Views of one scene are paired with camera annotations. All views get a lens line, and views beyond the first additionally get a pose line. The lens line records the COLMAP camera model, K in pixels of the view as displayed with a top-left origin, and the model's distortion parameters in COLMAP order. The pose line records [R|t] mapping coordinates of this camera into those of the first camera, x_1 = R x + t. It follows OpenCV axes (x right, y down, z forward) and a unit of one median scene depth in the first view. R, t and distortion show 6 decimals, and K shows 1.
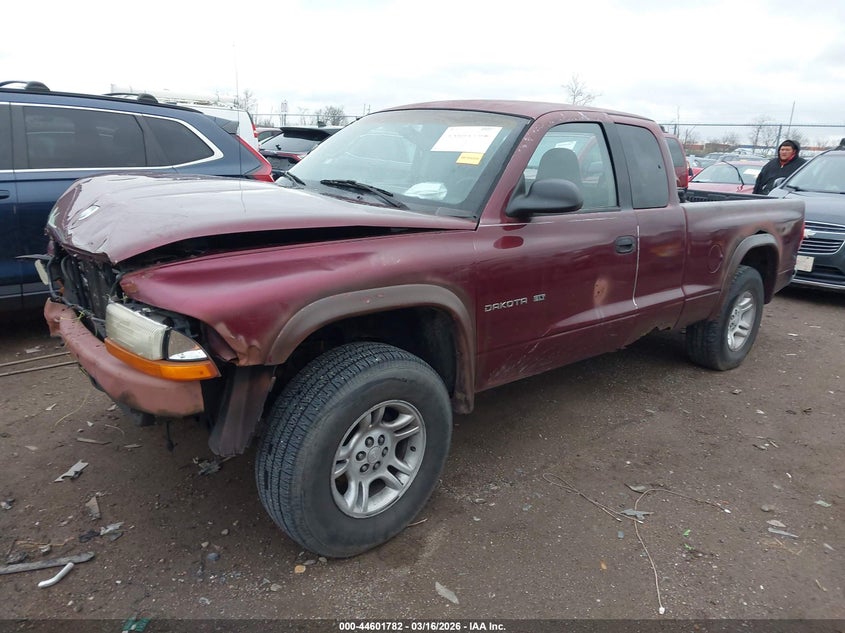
lens RADIAL K [[670.2, 0, 422.5], [0, 670.2, 316.5], [0, 0, 1]] dist [0.060977, -0.109193]
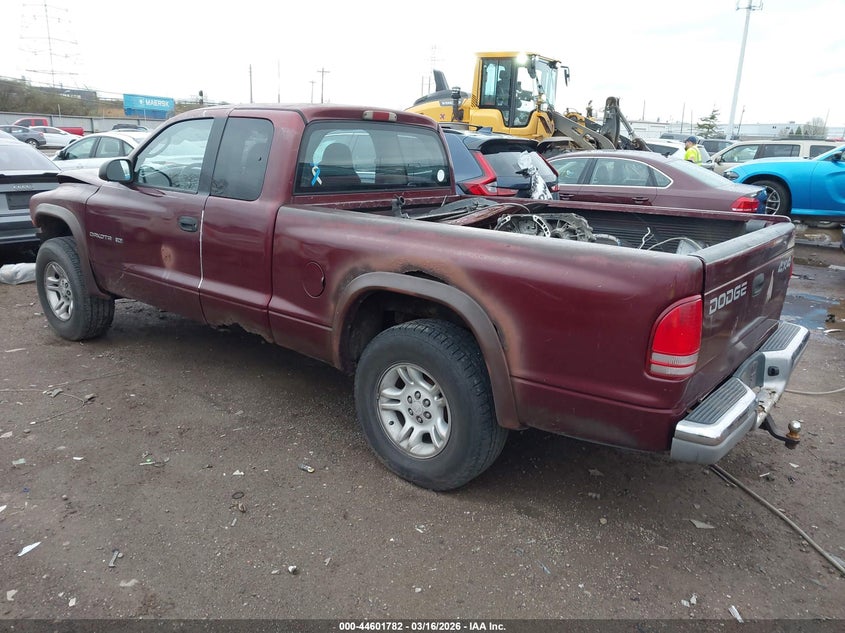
lens RADIAL K [[670.2, 0, 422.5], [0, 670.2, 316.5], [0, 0, 1]] dist [0.060977, -0.109193]
pose [[0.122186, 0.205879, -0.970919, 1.406298], [-0.273779, 0.947286, 0.166414, -0.242964], [0.954000, 0.245483, 0.172110, 1.163022]]
